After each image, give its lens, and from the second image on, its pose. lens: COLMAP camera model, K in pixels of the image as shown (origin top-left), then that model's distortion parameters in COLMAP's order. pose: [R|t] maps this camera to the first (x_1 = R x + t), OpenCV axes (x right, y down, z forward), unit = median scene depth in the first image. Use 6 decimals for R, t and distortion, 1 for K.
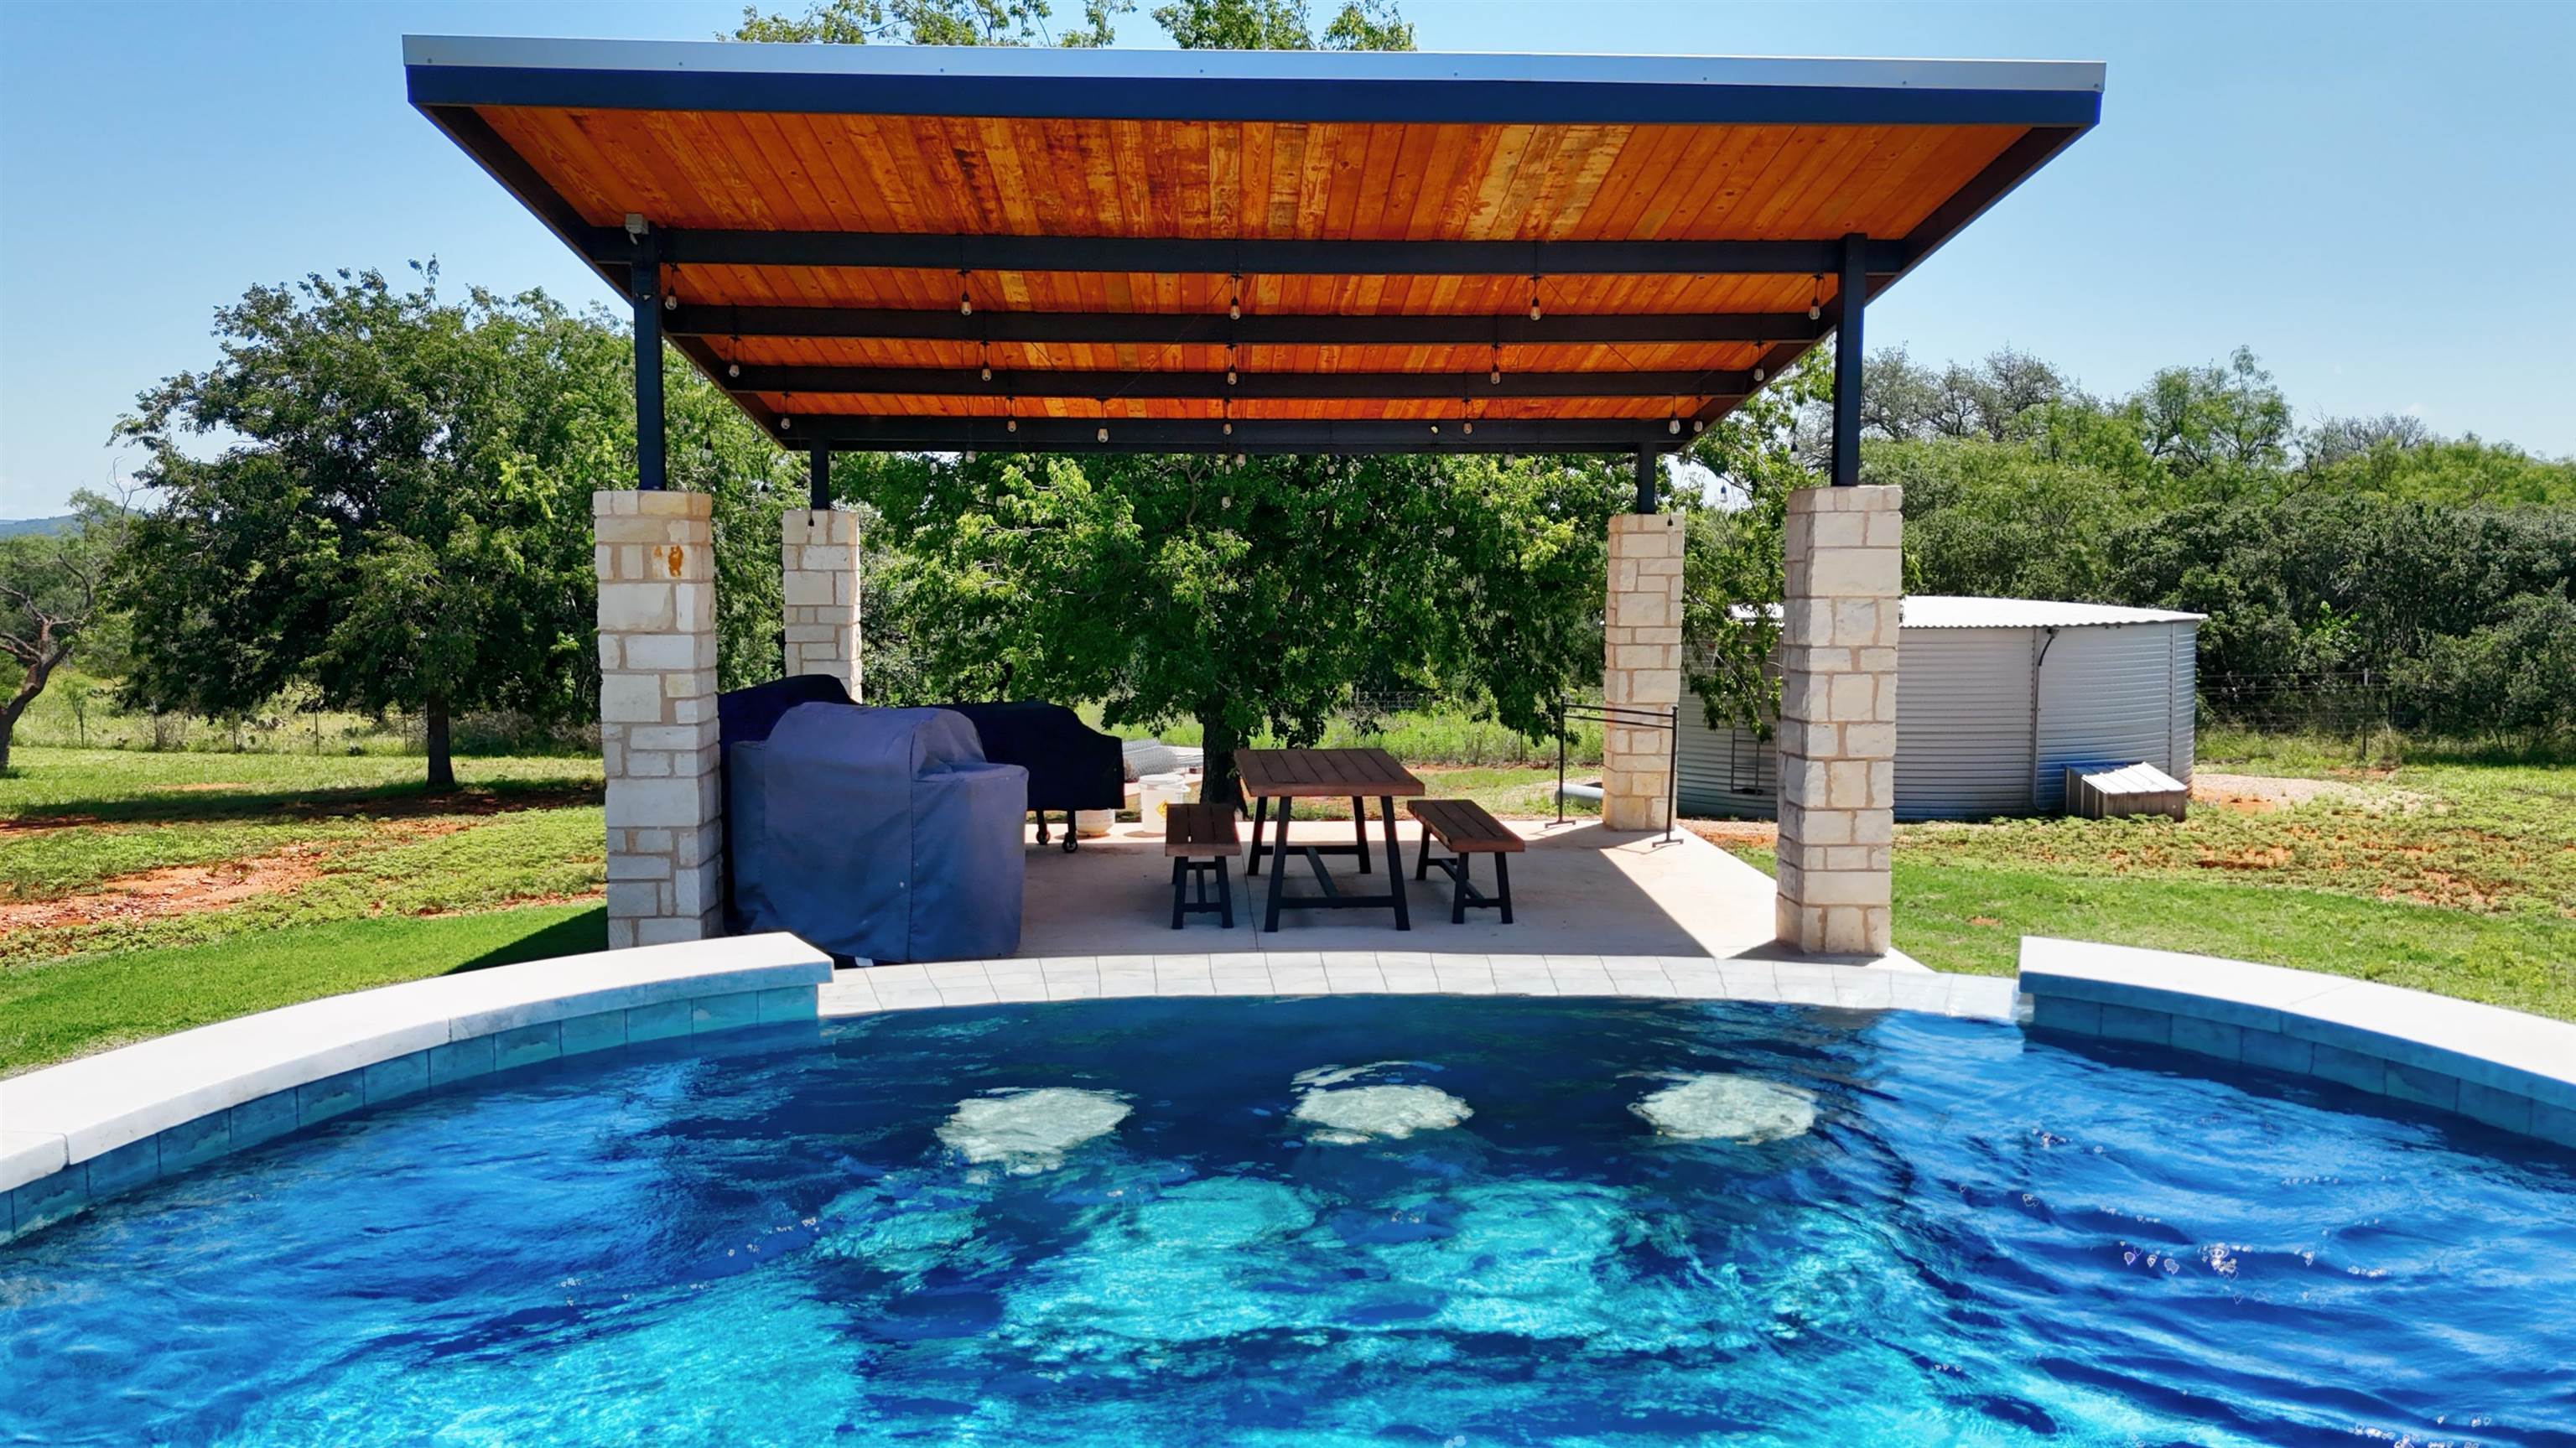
lens RADIAL K [[1949.4, 0, 1289.2], [0, 1949.4, 816.6], [0, 0, 1]] dist [0.088332, -0.079140]
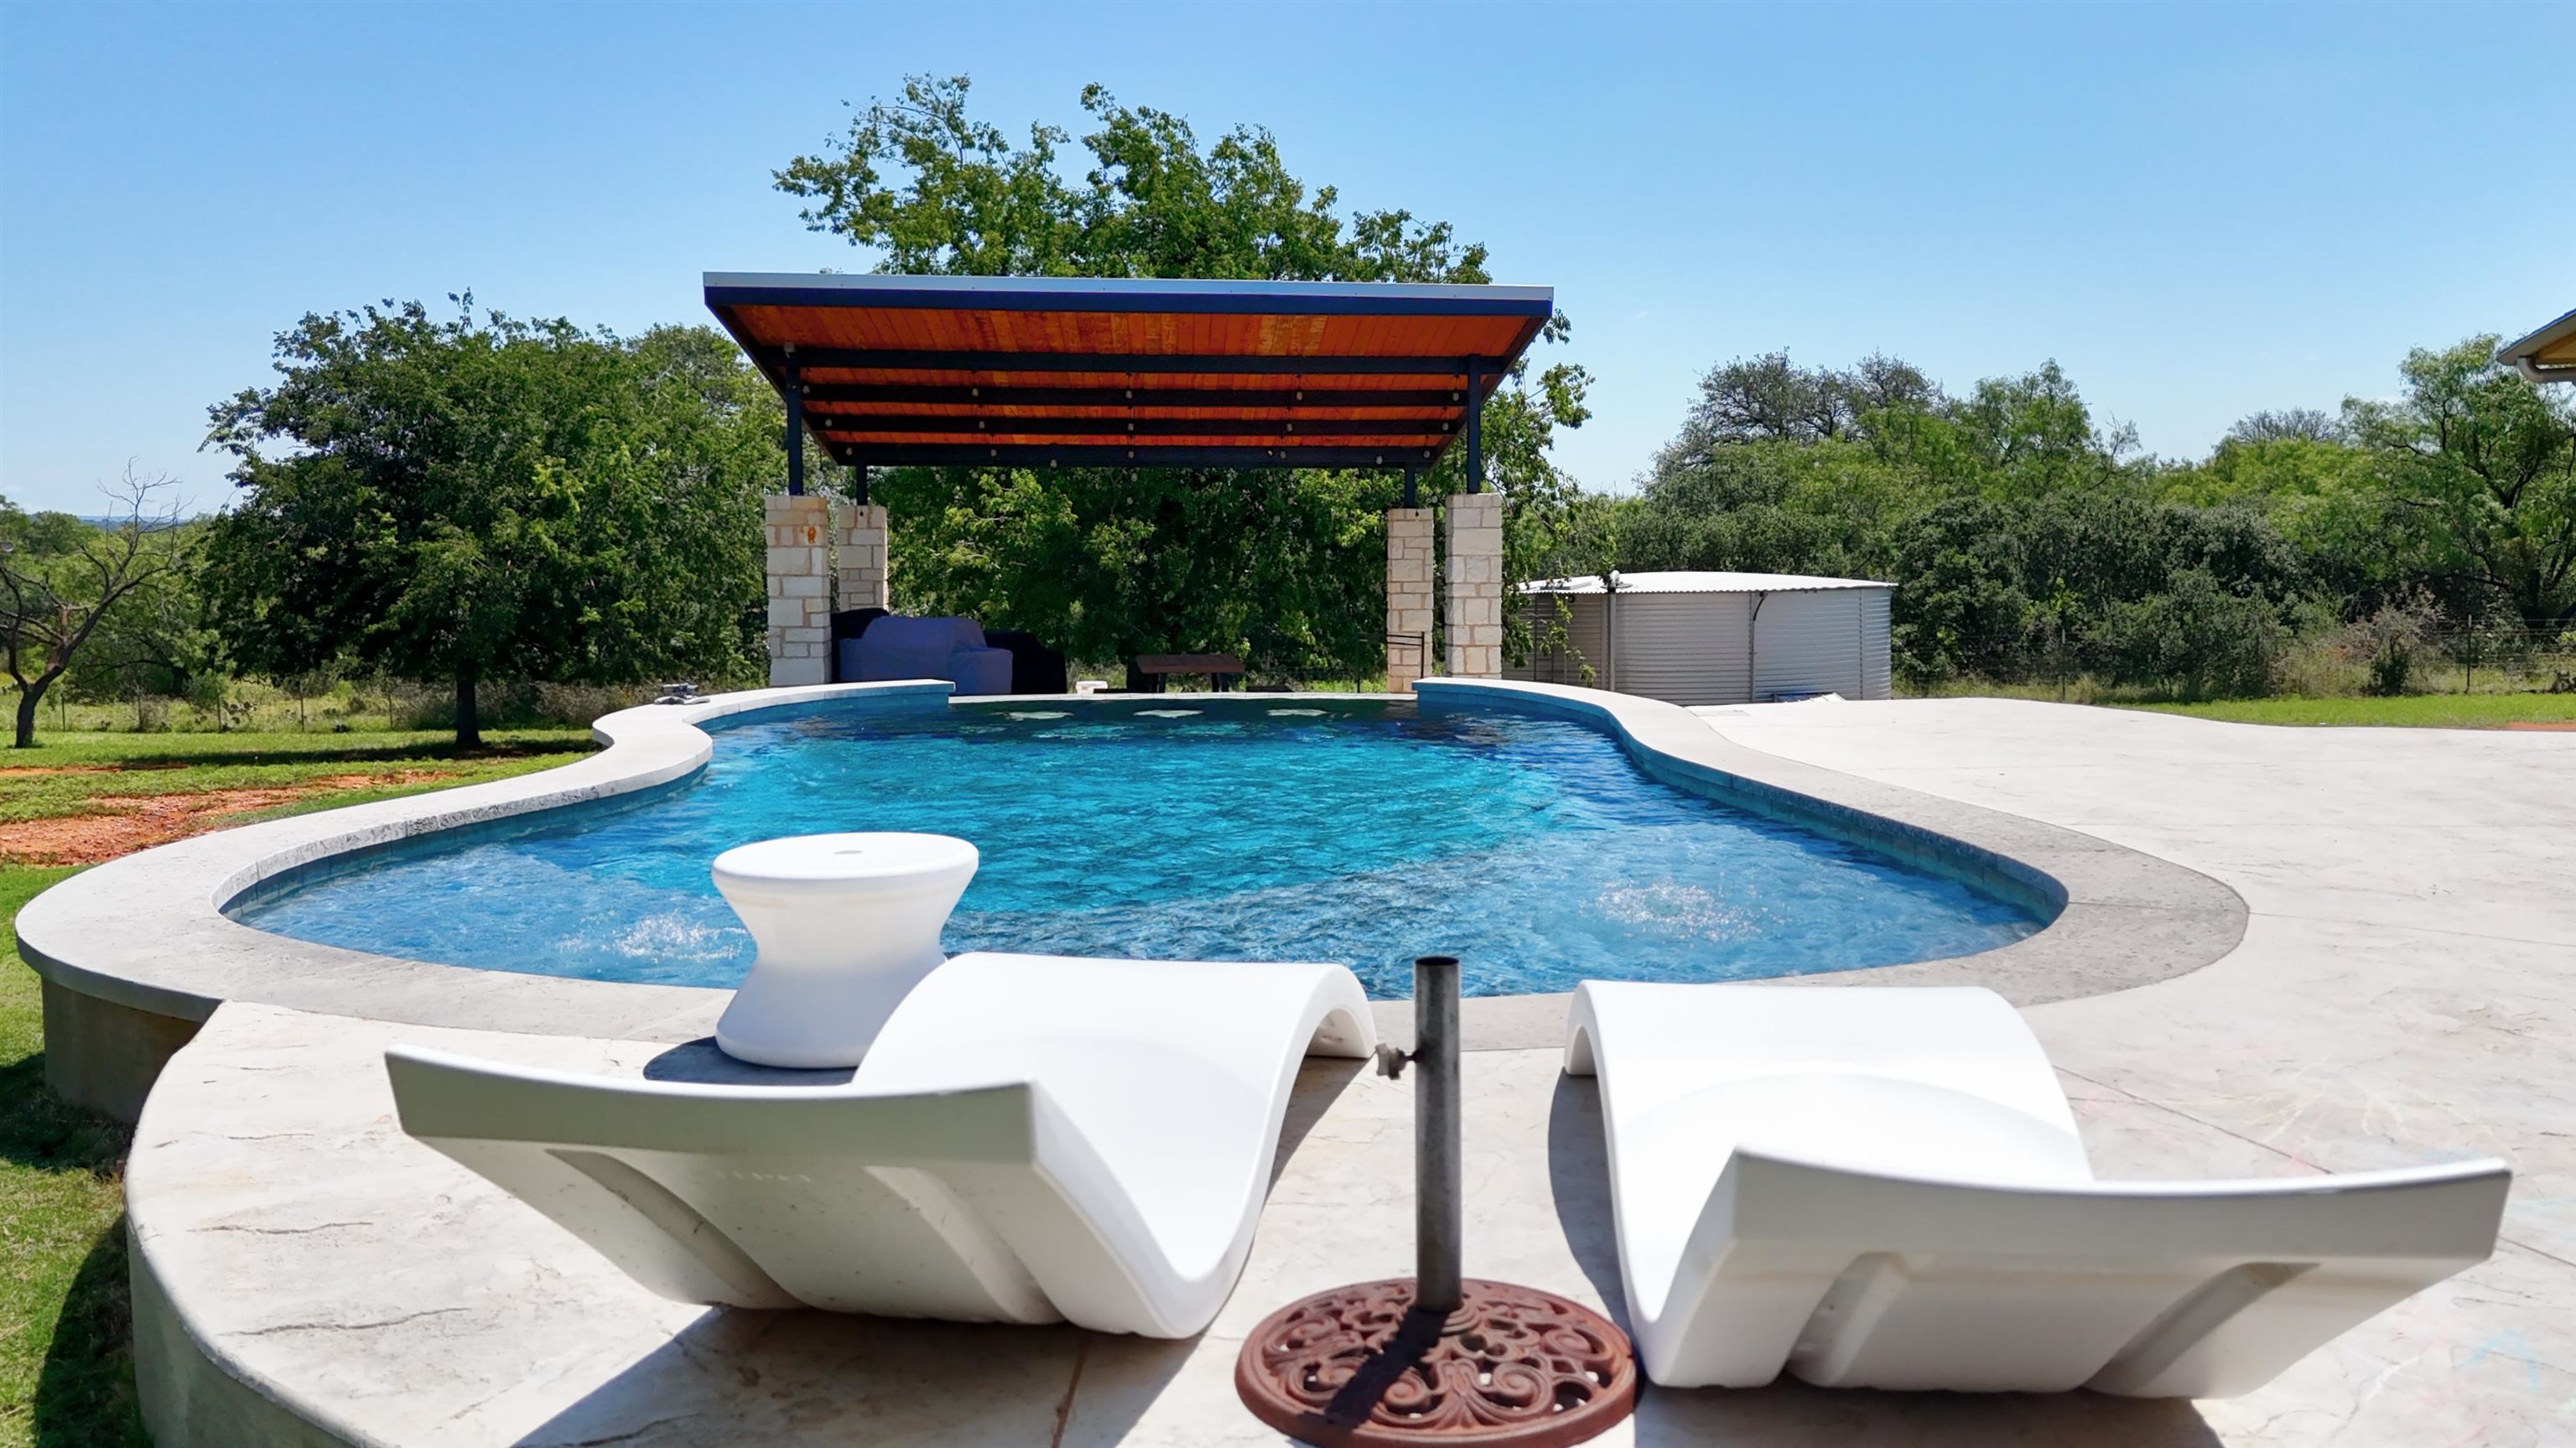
lens RADIAL K [[2048.0, 0, 1355.9], [0, 2048.0, 761.0], [0, 0, 1]] dist [0.121870, -0.161502]
pose [[0.998345, -0.009244, 0.056760, 0.022370], [0.010938, 0.999502, -0.029597, 0.042420], [-0.056458, 0.030169, 0.997949, -0.278565]]
